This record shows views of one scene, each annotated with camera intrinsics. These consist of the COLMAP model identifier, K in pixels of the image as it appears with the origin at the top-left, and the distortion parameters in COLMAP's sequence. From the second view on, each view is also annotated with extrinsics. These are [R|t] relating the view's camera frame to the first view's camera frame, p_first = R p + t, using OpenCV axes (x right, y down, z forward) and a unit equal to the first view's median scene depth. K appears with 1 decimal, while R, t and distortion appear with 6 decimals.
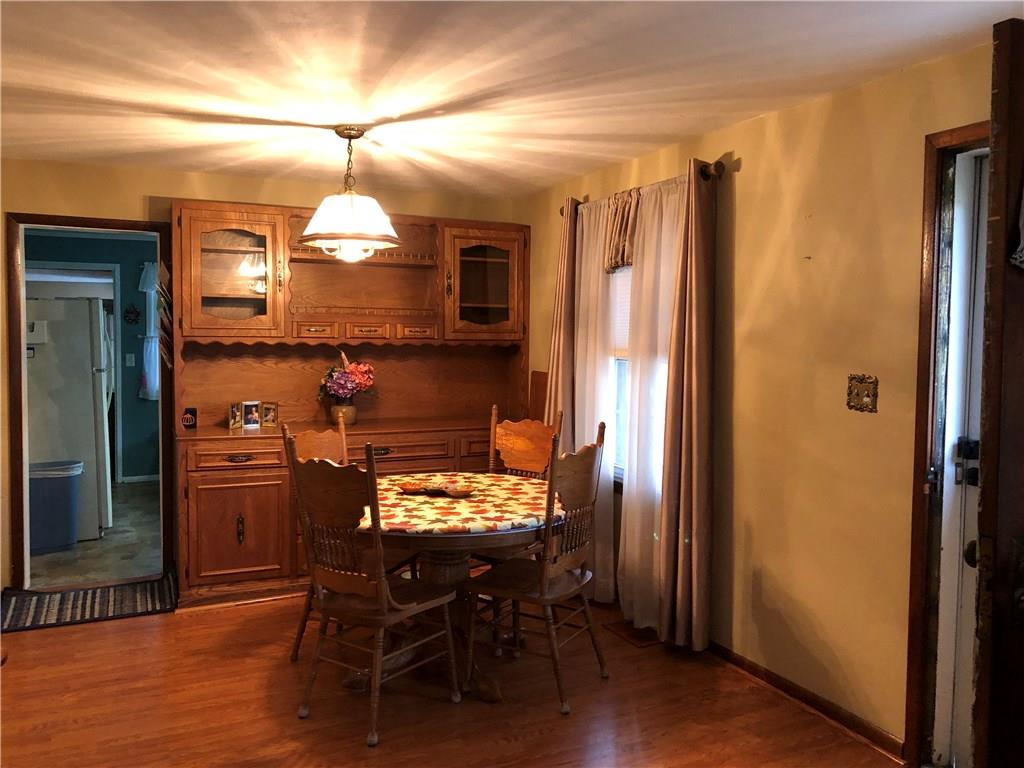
lens RADIAL K [[837.7, 0, 512.0], [0, 837.7, 384.0], [0, 0, 1]] dist [-0.001115, -0.101425]
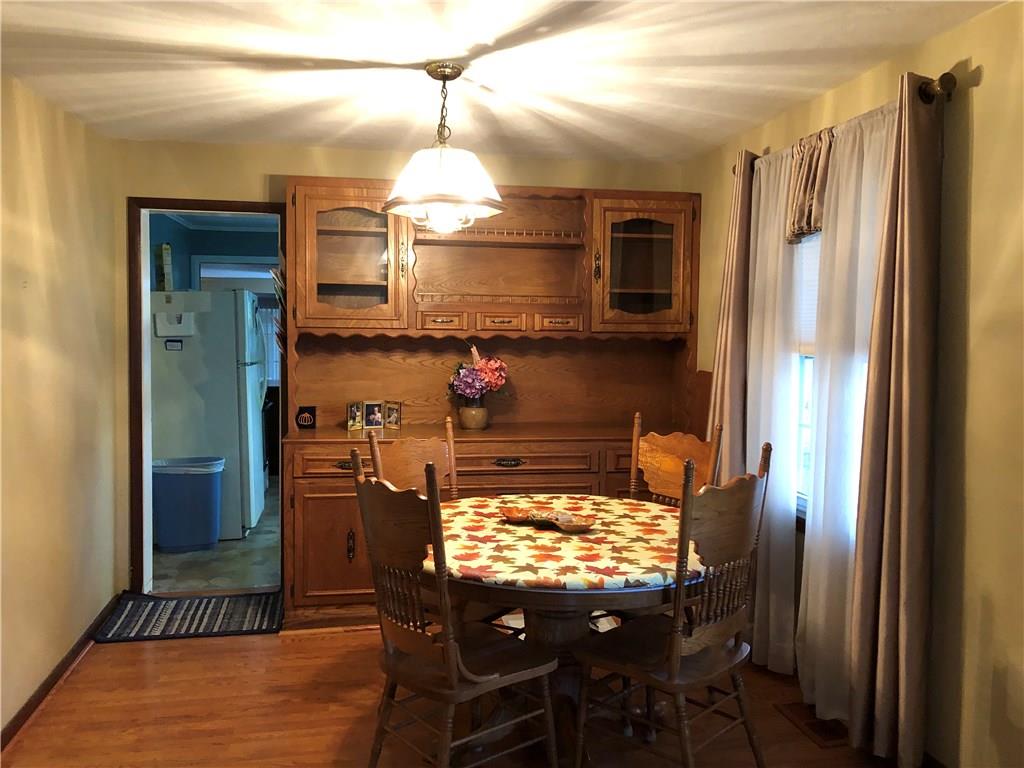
lens RADIAL K [[823.5, 0, 510.2], [0, 823.5, 375.1], [0, 0, 1]] dist [-0.005206, -0.024530]
pose [[0.965934, 0.013804, -0.258419, 0.061755], [-0.015756, 0.999861, -0.005484, -0.004192], [0.258308, 0.009369, 0.966017, 0.204205]]
